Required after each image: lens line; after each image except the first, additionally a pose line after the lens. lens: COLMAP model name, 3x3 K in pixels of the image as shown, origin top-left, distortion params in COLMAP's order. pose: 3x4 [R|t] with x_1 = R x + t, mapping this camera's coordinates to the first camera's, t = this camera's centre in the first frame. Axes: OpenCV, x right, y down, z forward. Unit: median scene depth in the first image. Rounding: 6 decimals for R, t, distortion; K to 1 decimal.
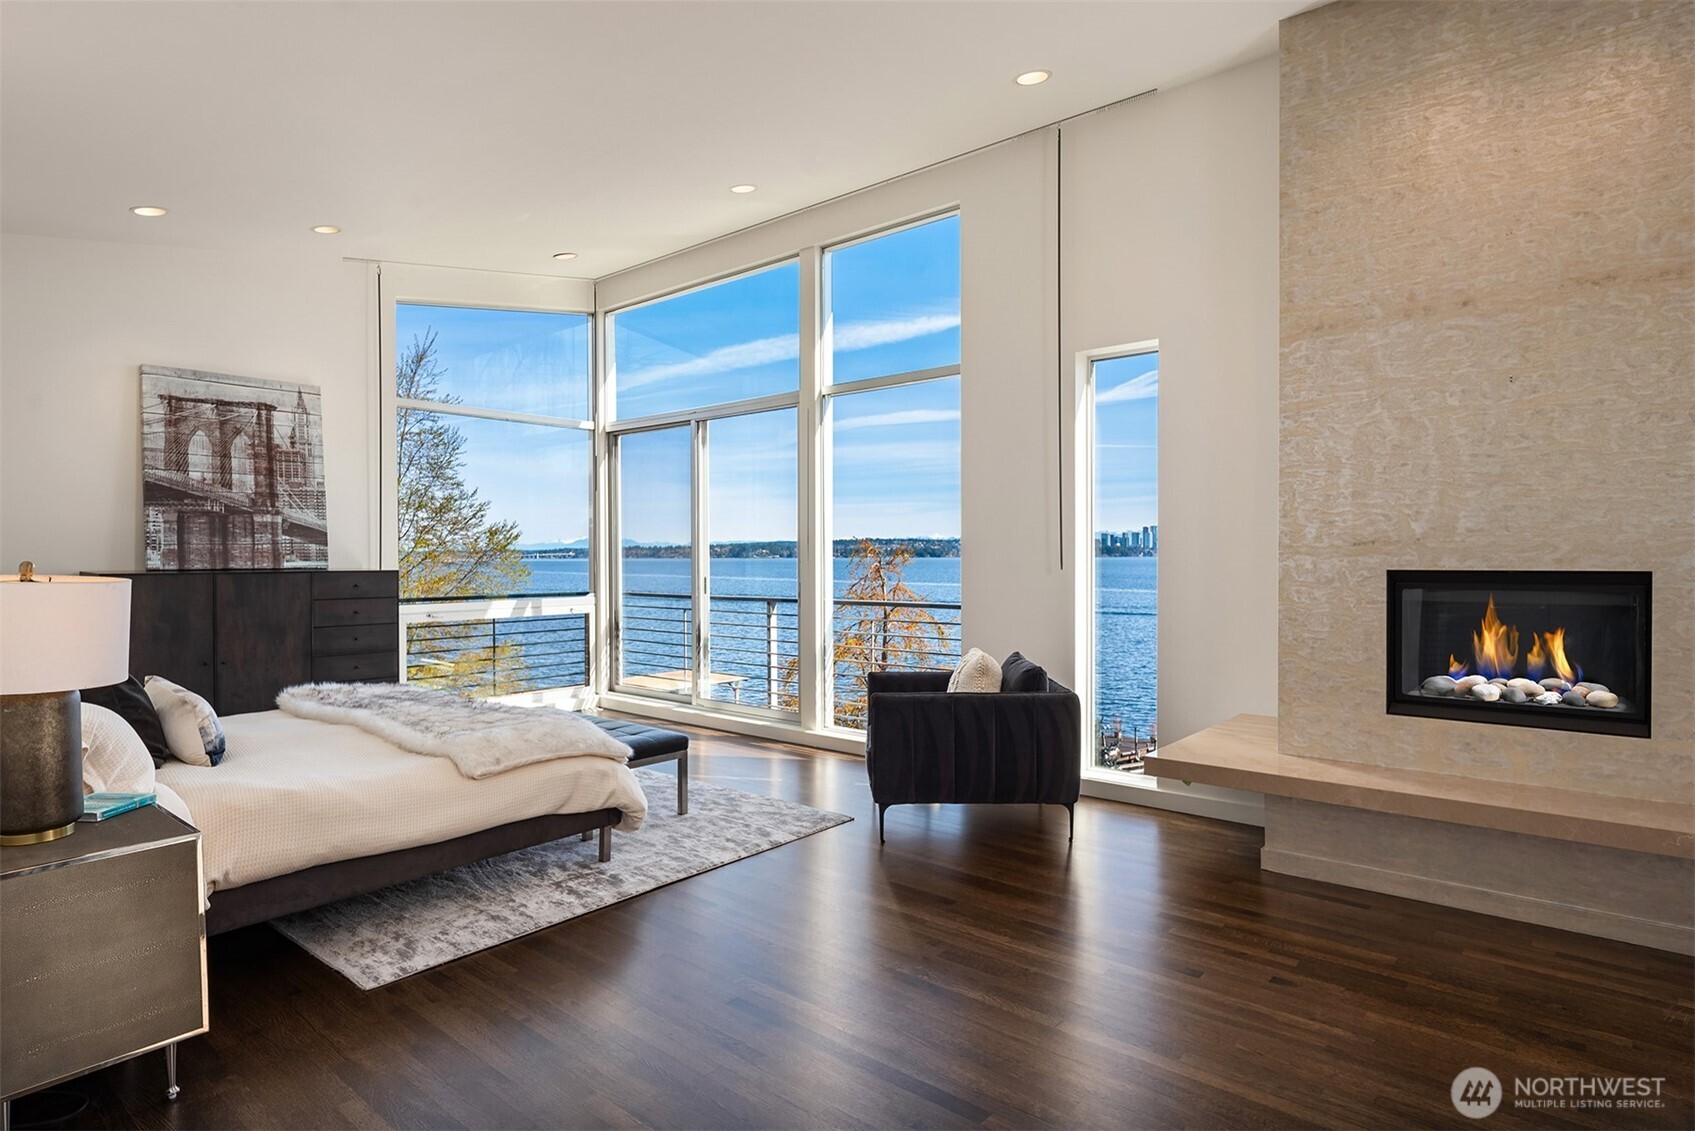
lens RADIAL K [[928.6, 0, 850.0], [0, 928.6, 554.8], [0, 0, 1]] dist [-0.004060, -0.001732]
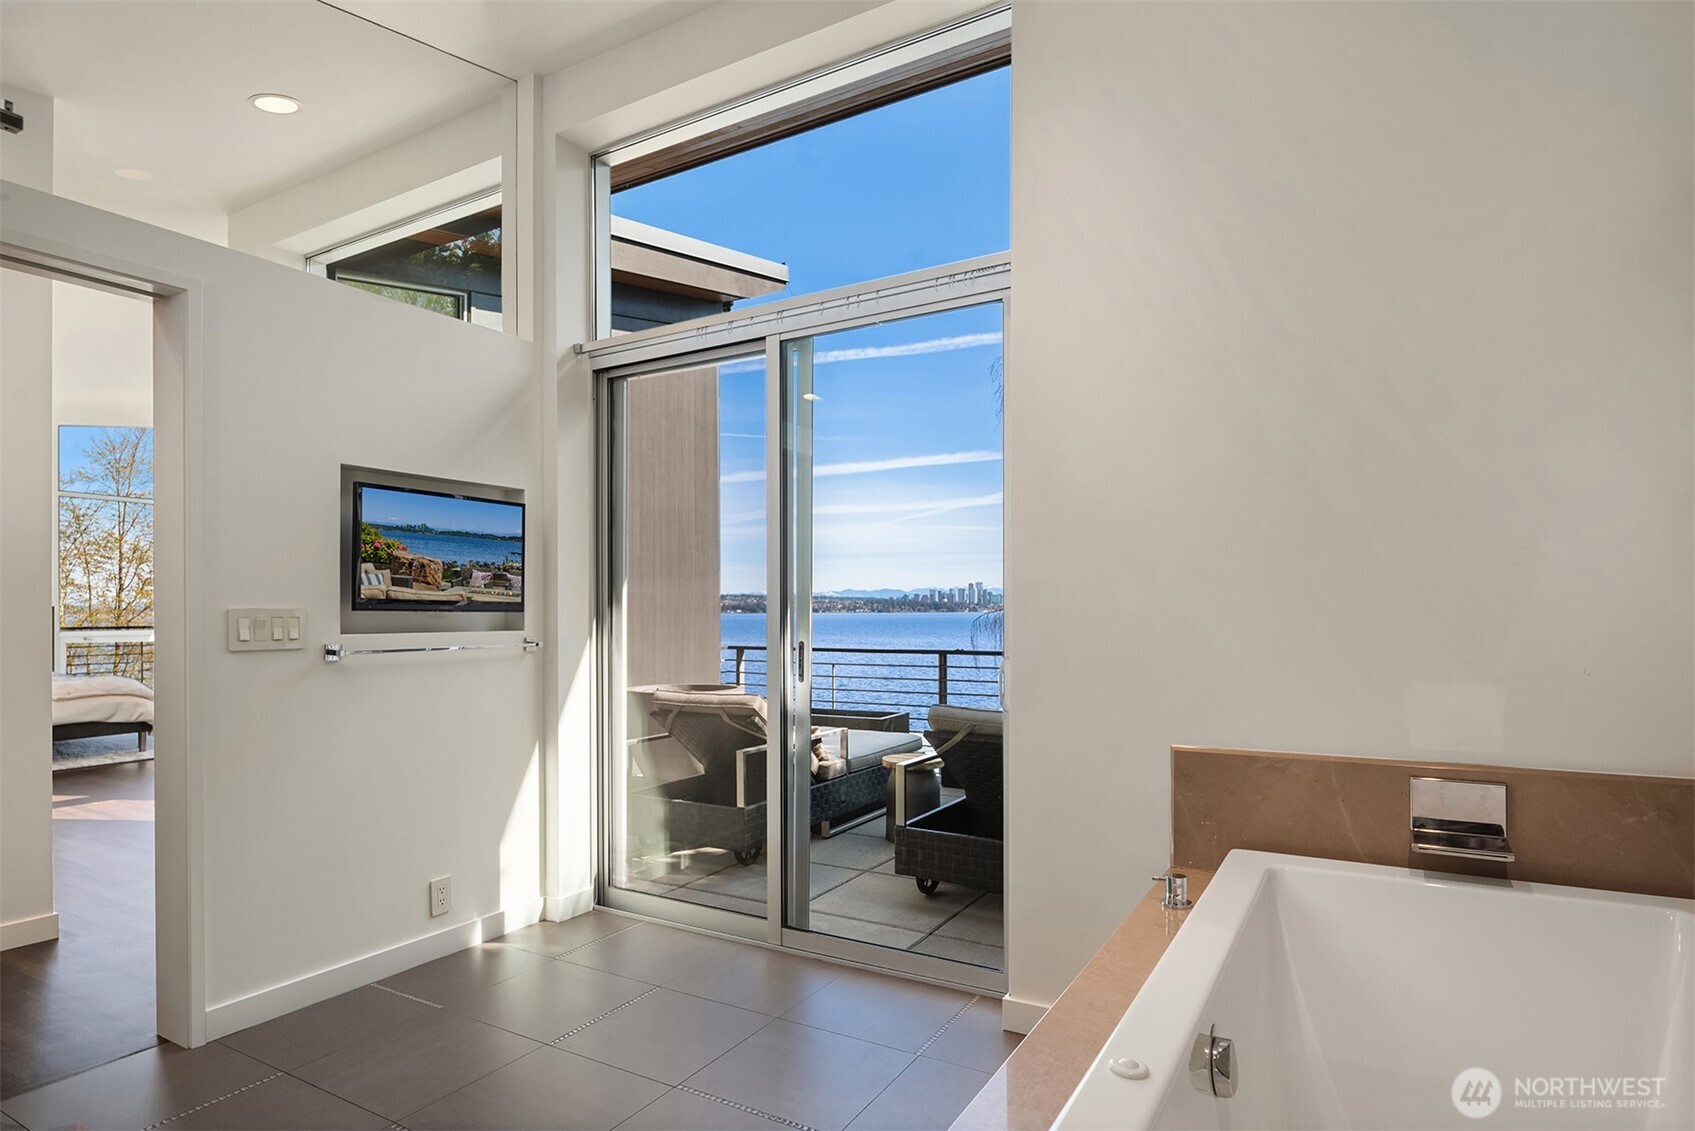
lens RADIAL K [[928.6, 0, 829.4], [0, 928.6, 605.5], [0, 0, 1]] dist [-0.004060, -0.001732]
pose [[0.986581, 0.001305, 0.163266, 0.447785], [-0.000346, 0.999983, -0.005902, 0.019823], [-0.163271, 0.005767, 0.986564, -0.612026]]
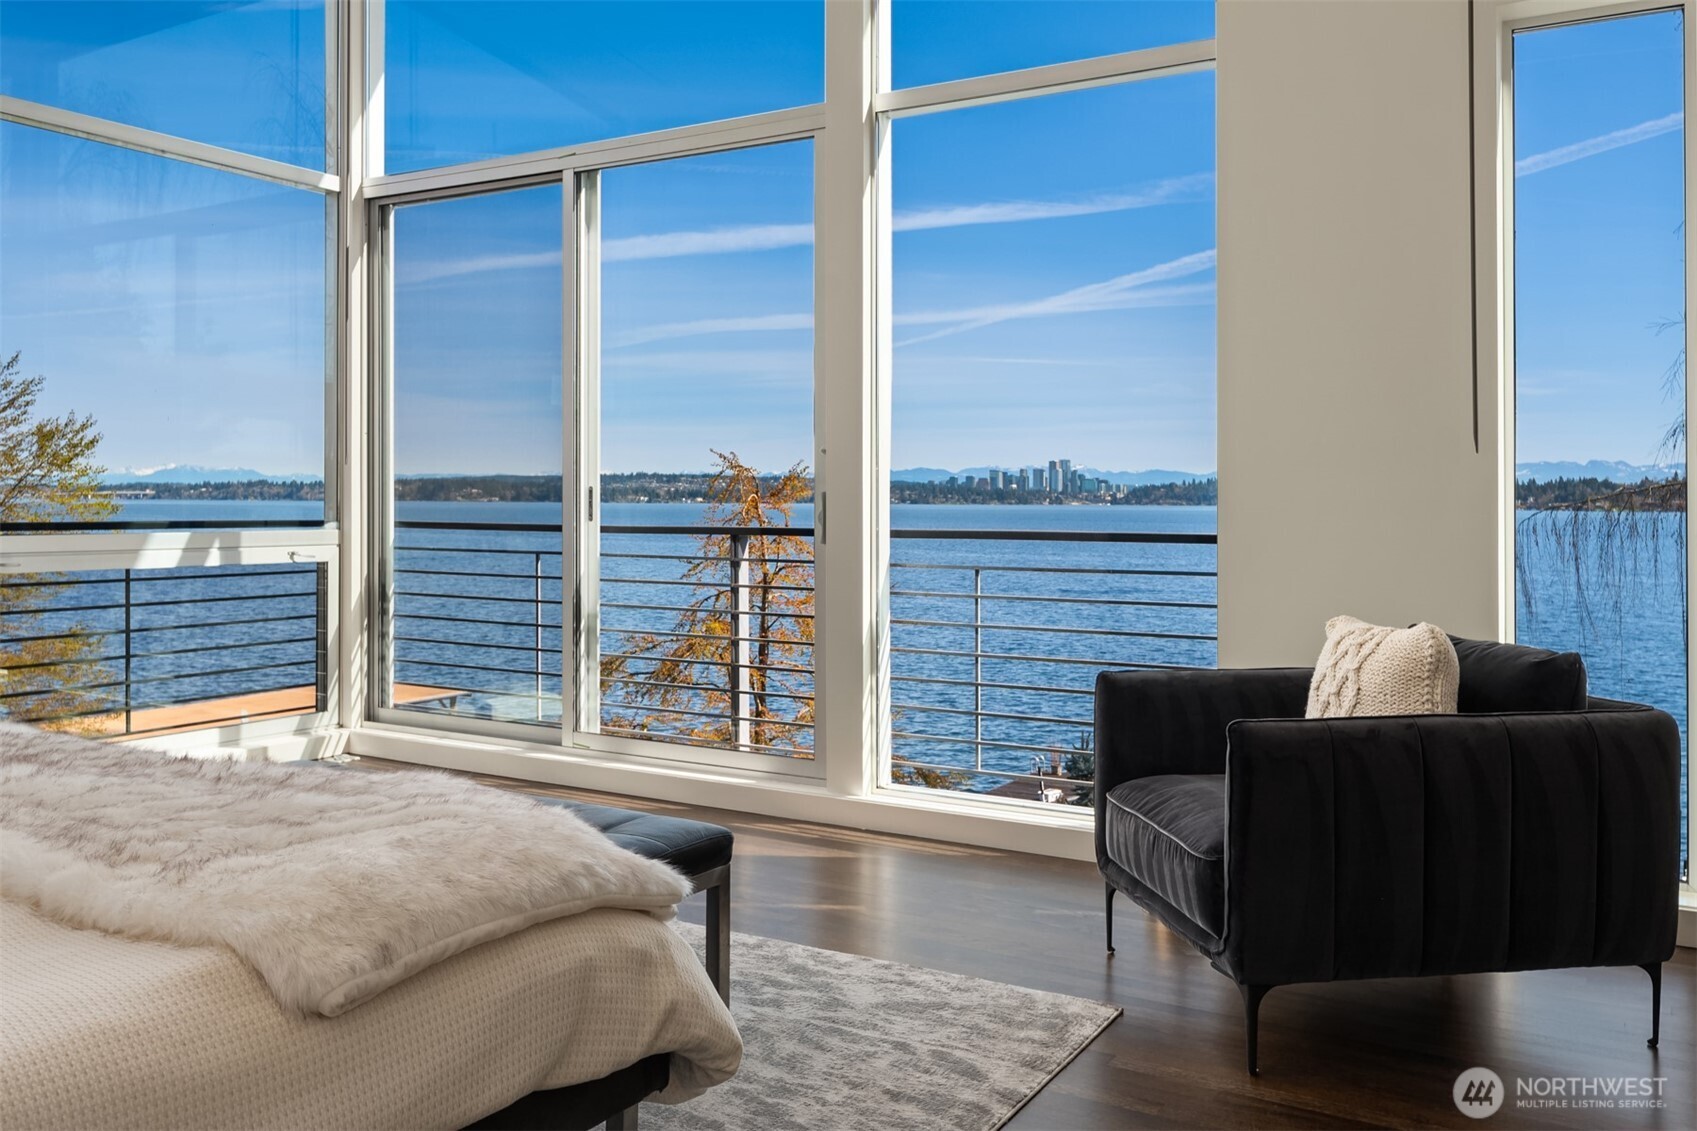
lens RADIAL K [[1409.1, 0, 845.4], [0, 1409.1, 500.9], [0, 0, 1]] dist [0.017555, -0.018825]
pose [[0.986041, 0.009795, 0.166217, -0.146335], [-0.009927, 0.999951, -0.000037, 0.029499], [-0.166209, -0.001613, 0.986089, 0.231745]]
